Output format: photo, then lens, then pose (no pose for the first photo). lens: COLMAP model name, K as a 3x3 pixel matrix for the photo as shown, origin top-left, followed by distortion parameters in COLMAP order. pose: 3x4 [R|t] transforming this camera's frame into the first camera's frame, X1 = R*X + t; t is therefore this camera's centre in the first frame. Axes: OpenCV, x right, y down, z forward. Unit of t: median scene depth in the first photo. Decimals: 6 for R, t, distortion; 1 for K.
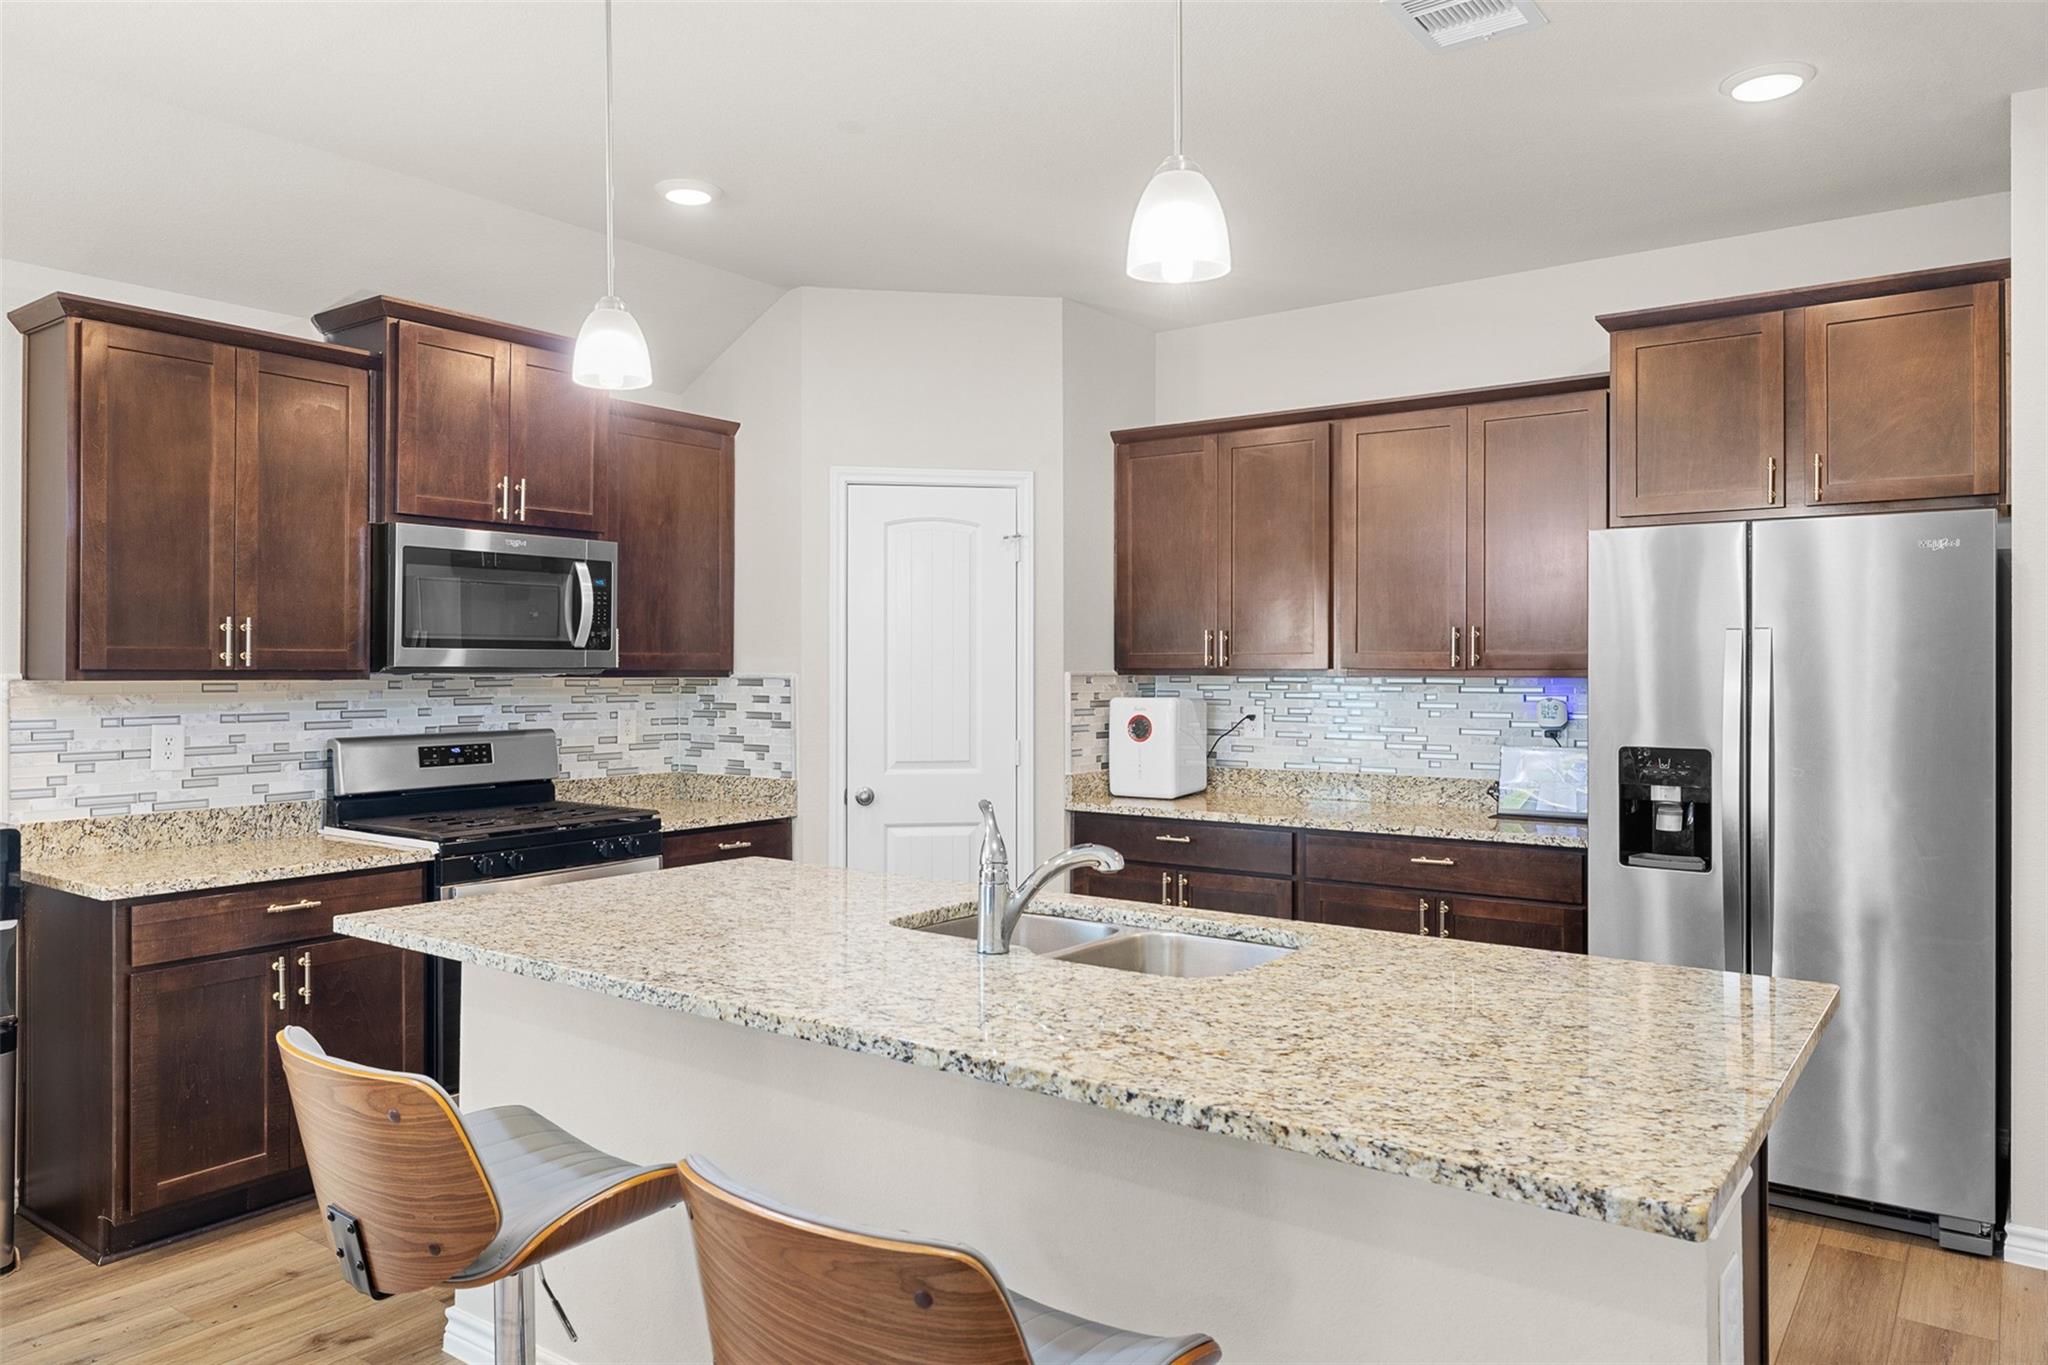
lens RADIAL K [[1361.7, 0, 1022.1], [0, 1361.7, 663.3], [0, 0, 1]] dist [-0.000712, 0.001637]
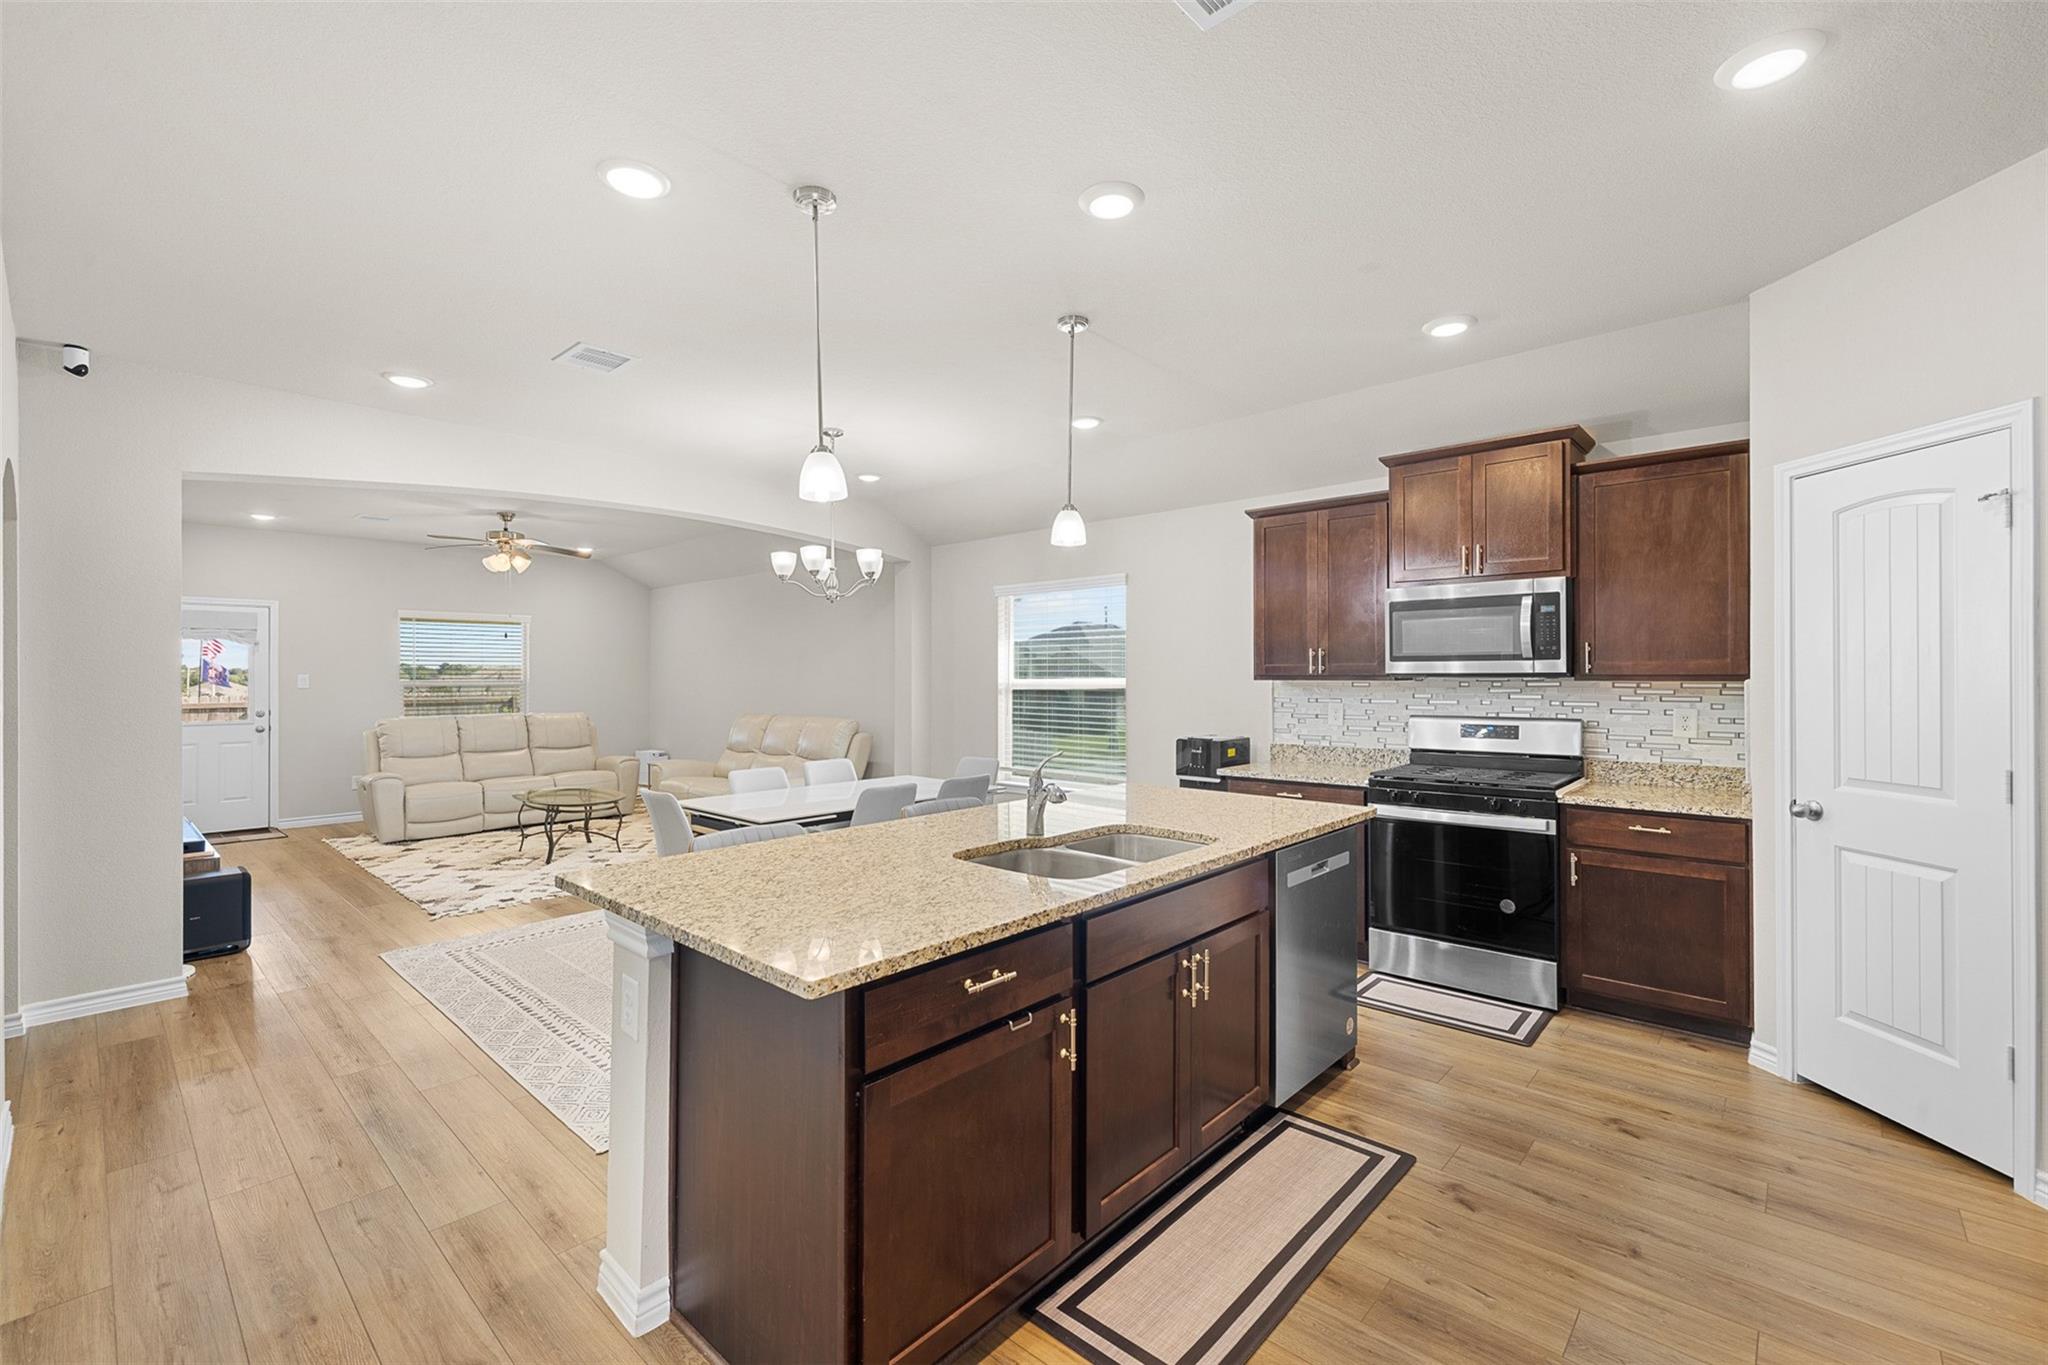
lens RADIAL K [[858.3, 0, 1026.0], [0, 858.3, 671.7], [0, 0, 1]] dist [0.000576, 0.000030]
pose [[-0.103476, -0.004318, -0.994623, 0.580512], [0.006140, 0.999969, -0.004980, 0.002782], [0.994613, -0.006622, -0.103446, 0.585060]]
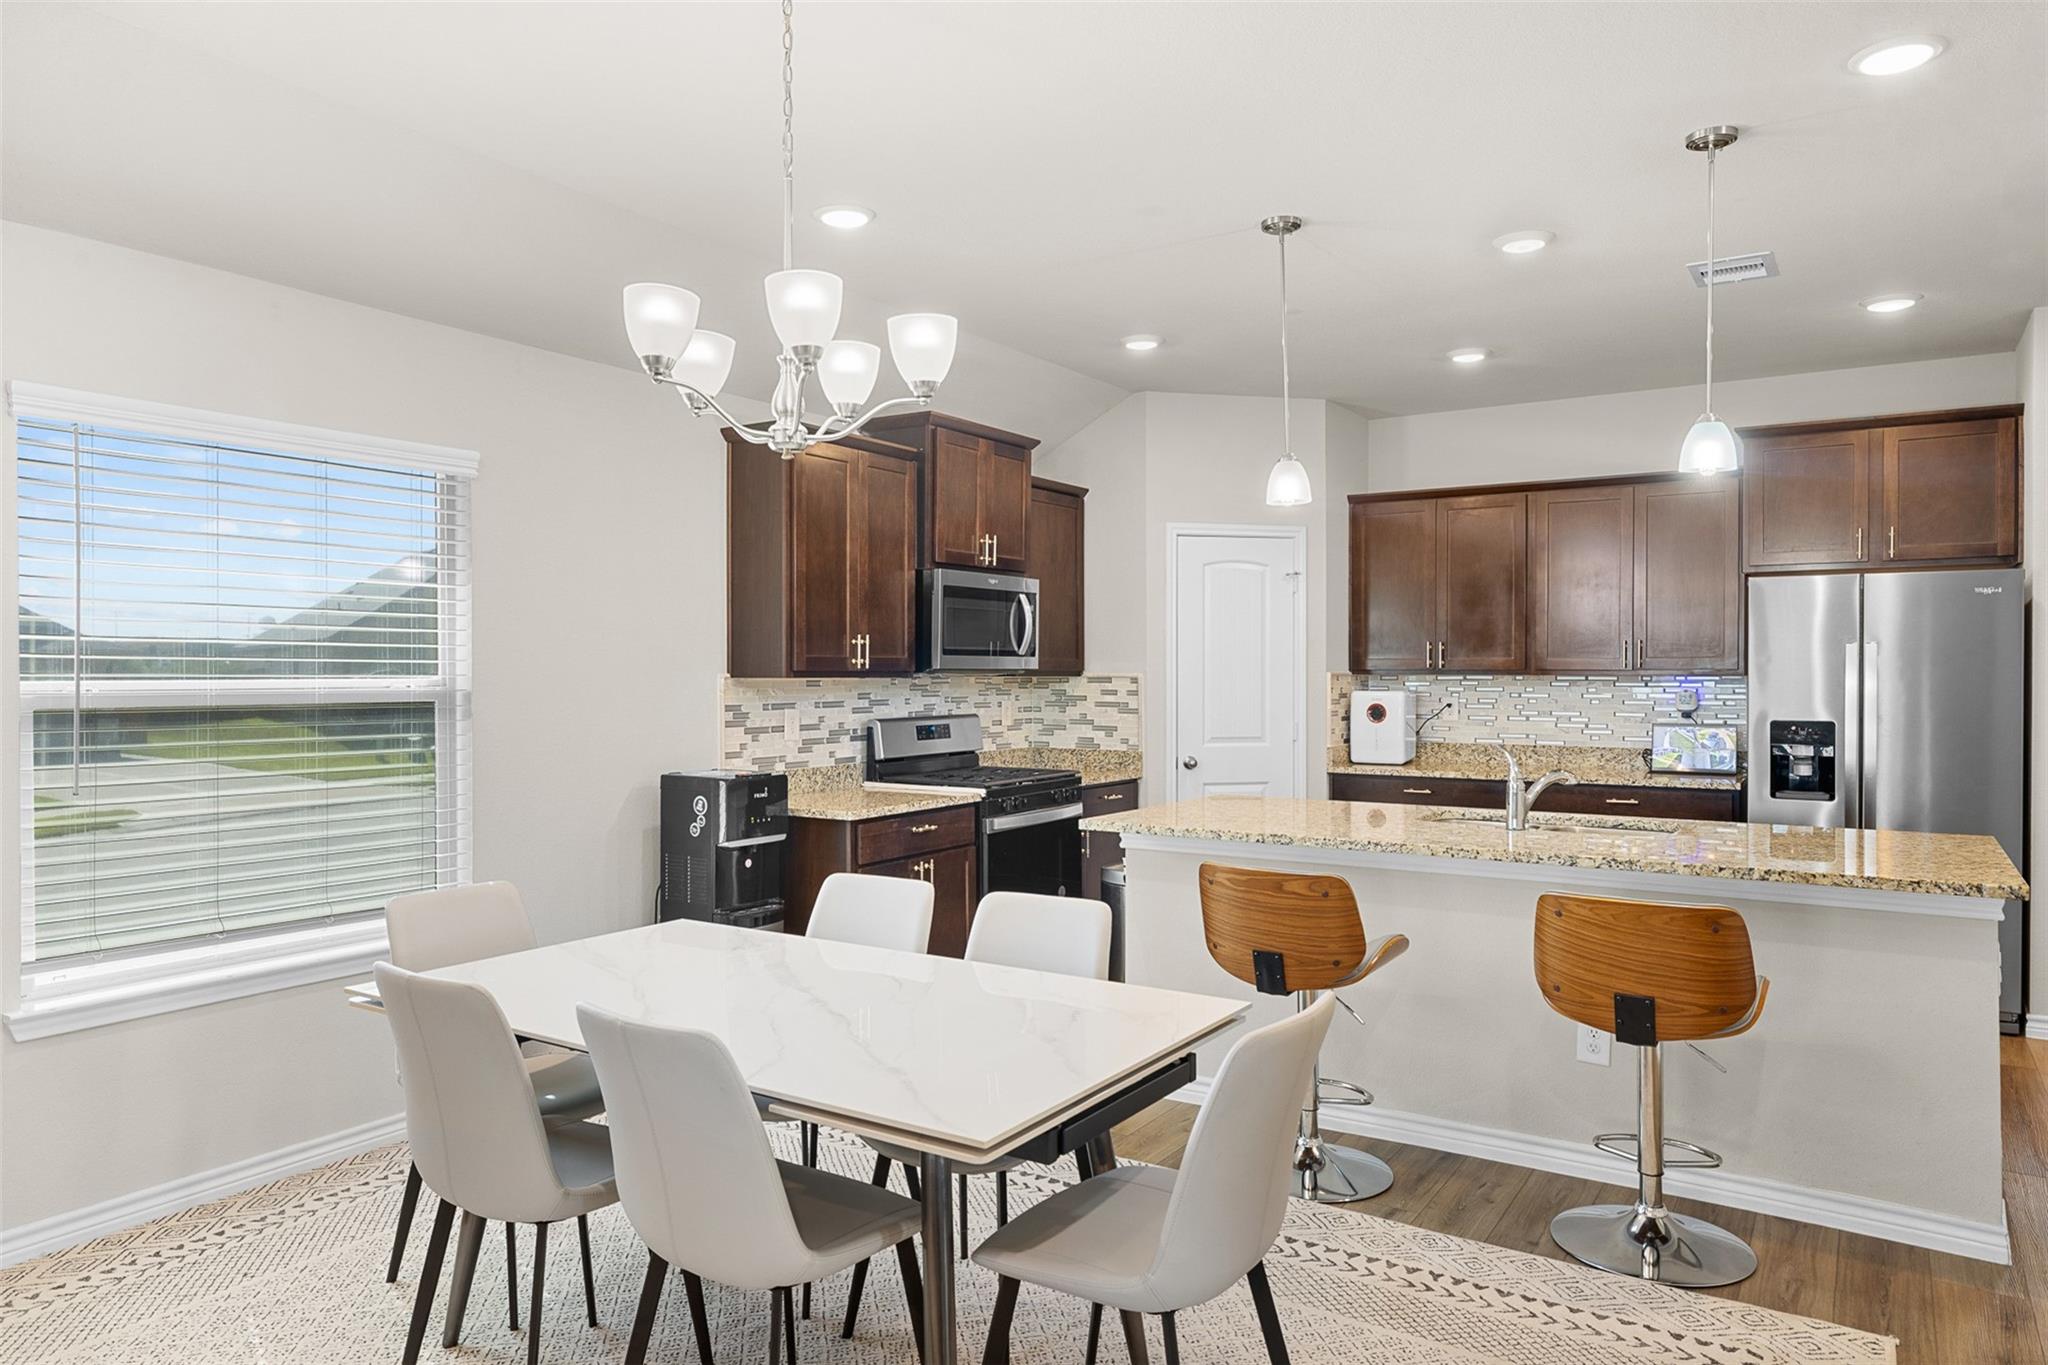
lens RADIAL K [[1315.3, 0, 1024.0], [0, 1315.3, 682.5], [0, 0, 1]] dist [0.005779, 0.002880]
pose [[0.998309, -0.001428, 0.058112, -0.399149], [0.000693, 0.999920, 0.012655, -0.000467], [-0.058126, -0.012593, 0.998230, -0.351109]]
